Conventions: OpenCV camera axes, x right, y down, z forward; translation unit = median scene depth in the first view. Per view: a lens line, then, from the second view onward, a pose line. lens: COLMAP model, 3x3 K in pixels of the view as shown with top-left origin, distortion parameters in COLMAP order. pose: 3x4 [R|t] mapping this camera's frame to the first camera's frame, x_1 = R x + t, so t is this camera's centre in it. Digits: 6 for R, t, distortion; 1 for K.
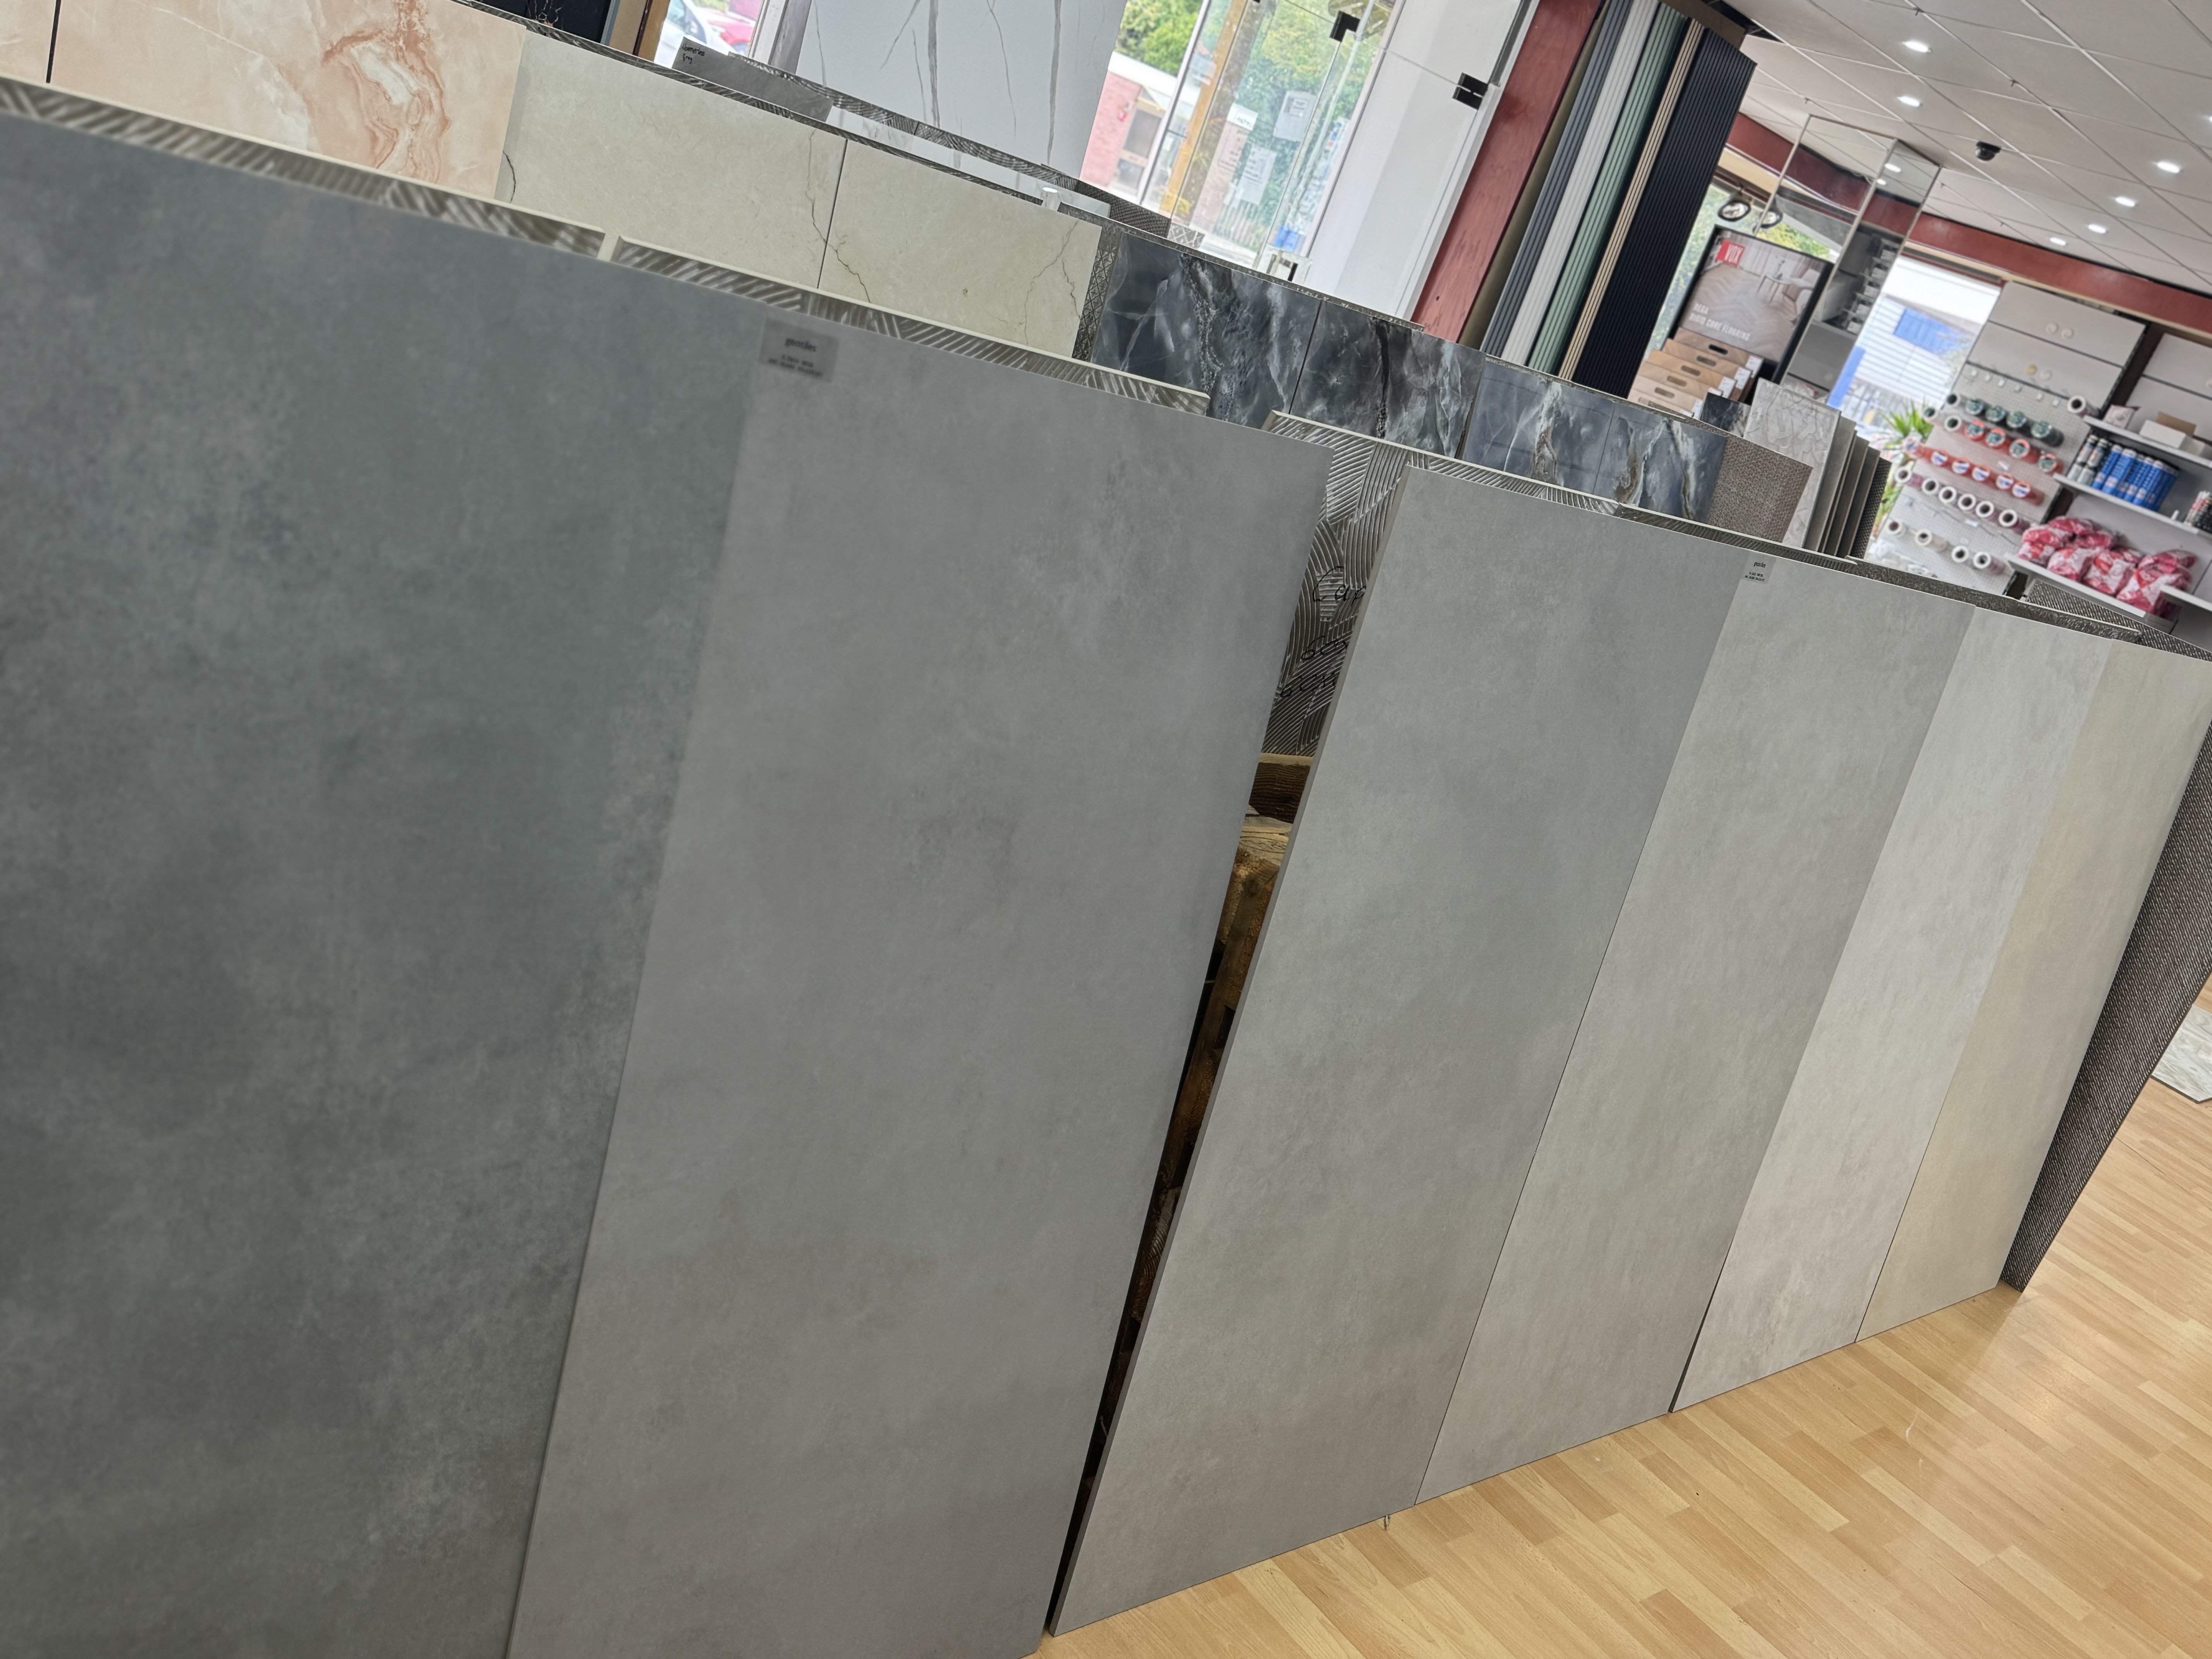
lens RADIAL K [[1950.0, 0, 1109.2], [0, 1950.0, 831.1], [0, 0, 1]] dist [0.129022, -0.086976]
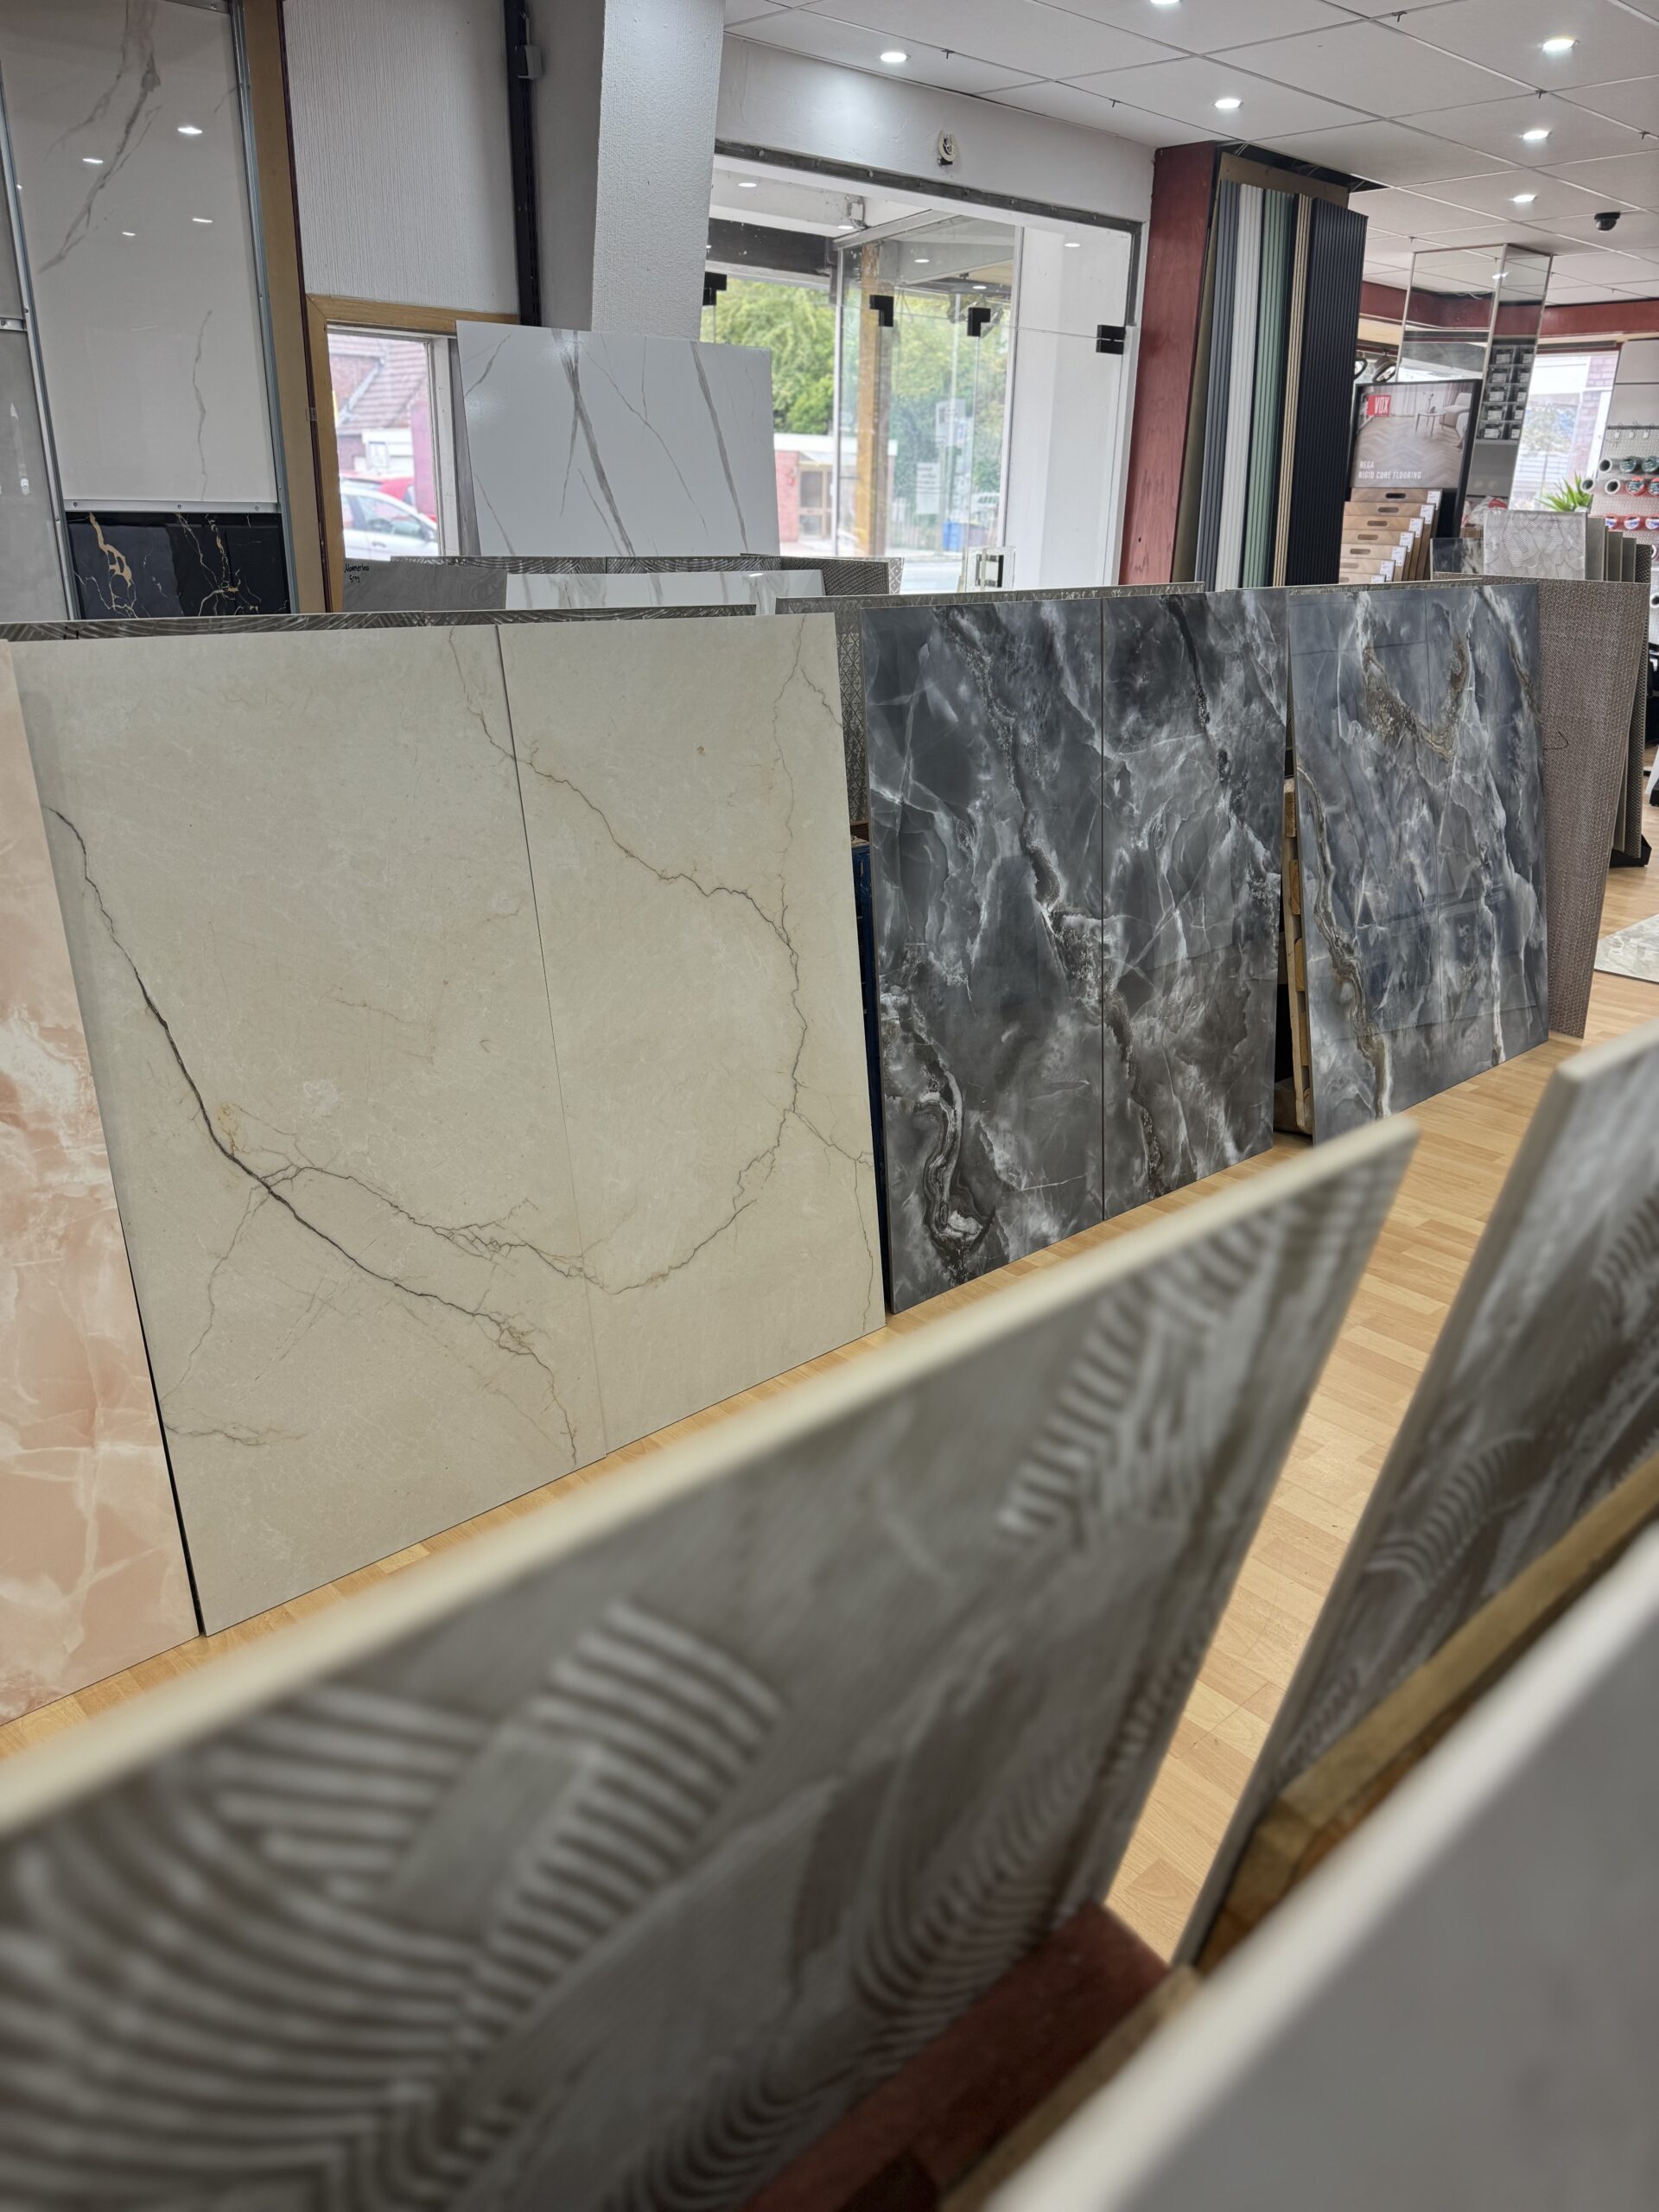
lens RADIAL K [[1561.1, 0, 834.3], [0, 1561.1, 1113.4], [0, 0, 1]] dist [0.030524, 0.015536]
pose [[0.946374, -0.310100, -0.090637, -0.005691], [0.313406, 0.949303, 0.024507, -0.078105], [0.078442, -0.051599, 0.995582, 0.214804]]
